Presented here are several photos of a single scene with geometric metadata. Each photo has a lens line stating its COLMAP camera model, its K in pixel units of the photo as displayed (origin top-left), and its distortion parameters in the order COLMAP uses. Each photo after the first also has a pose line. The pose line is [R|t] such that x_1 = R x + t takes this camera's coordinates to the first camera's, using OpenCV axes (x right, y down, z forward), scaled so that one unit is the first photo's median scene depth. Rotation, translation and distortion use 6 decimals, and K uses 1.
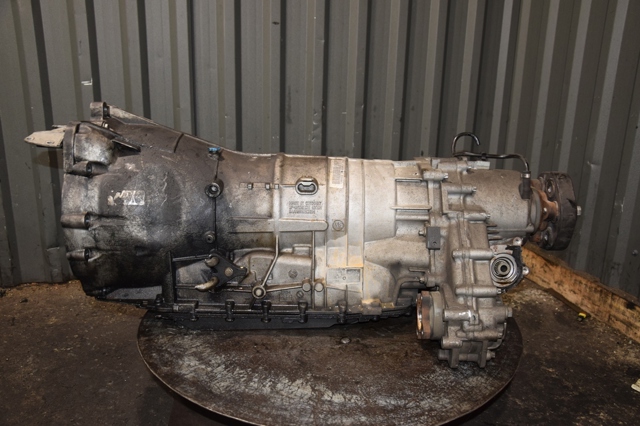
lens RADIAL K [[575.1, 0, 320.0], [0, 575.1, 213.0], [0, 0, 1]] dist [-0.116061, 0.186855]
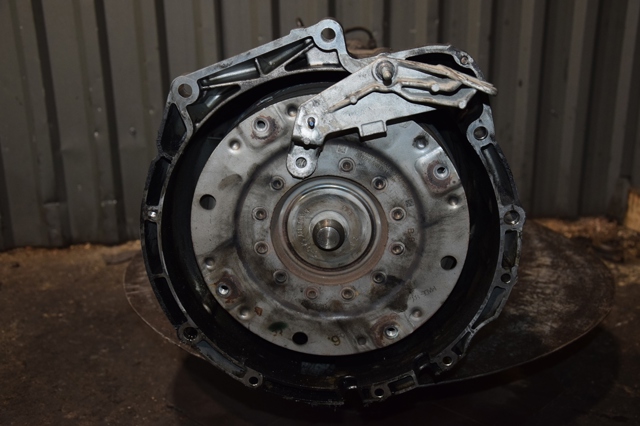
lens RADIAL K [[763.0, 0, 320.0], [0, 763.0, 213.0], [0, 0, 1]] dist [0.000944, 0.308872]
pose [[0.989285, -0.000188, -0.145995, 0.077864], [0.000284, 1.000000, 0.000637, 0.078864], [0.145994, -0.000671, 0.989285, -0.041170]]
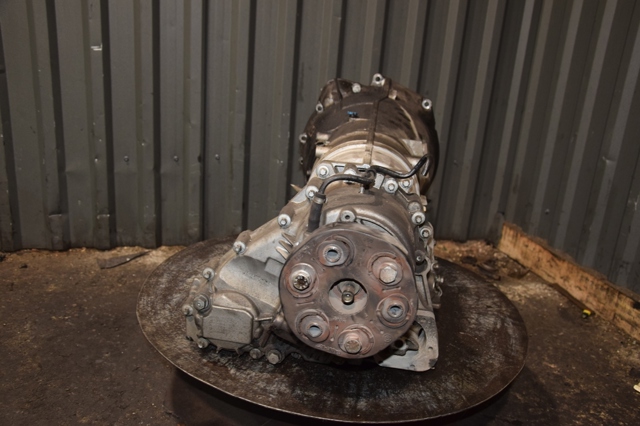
lens RADIAL K [[575.1, 0, 320.0], [0, 575.1, 213.0], [0, 0, 1]] dist [-0.116061, 0.186855]
pose [[0.998469, 0.055212, -0.003412, -0.007560], [-0.055070, 0.997938, 0.032981, 0.000788], [0.005226, -0.032742, 0.999450, 0.016792]]
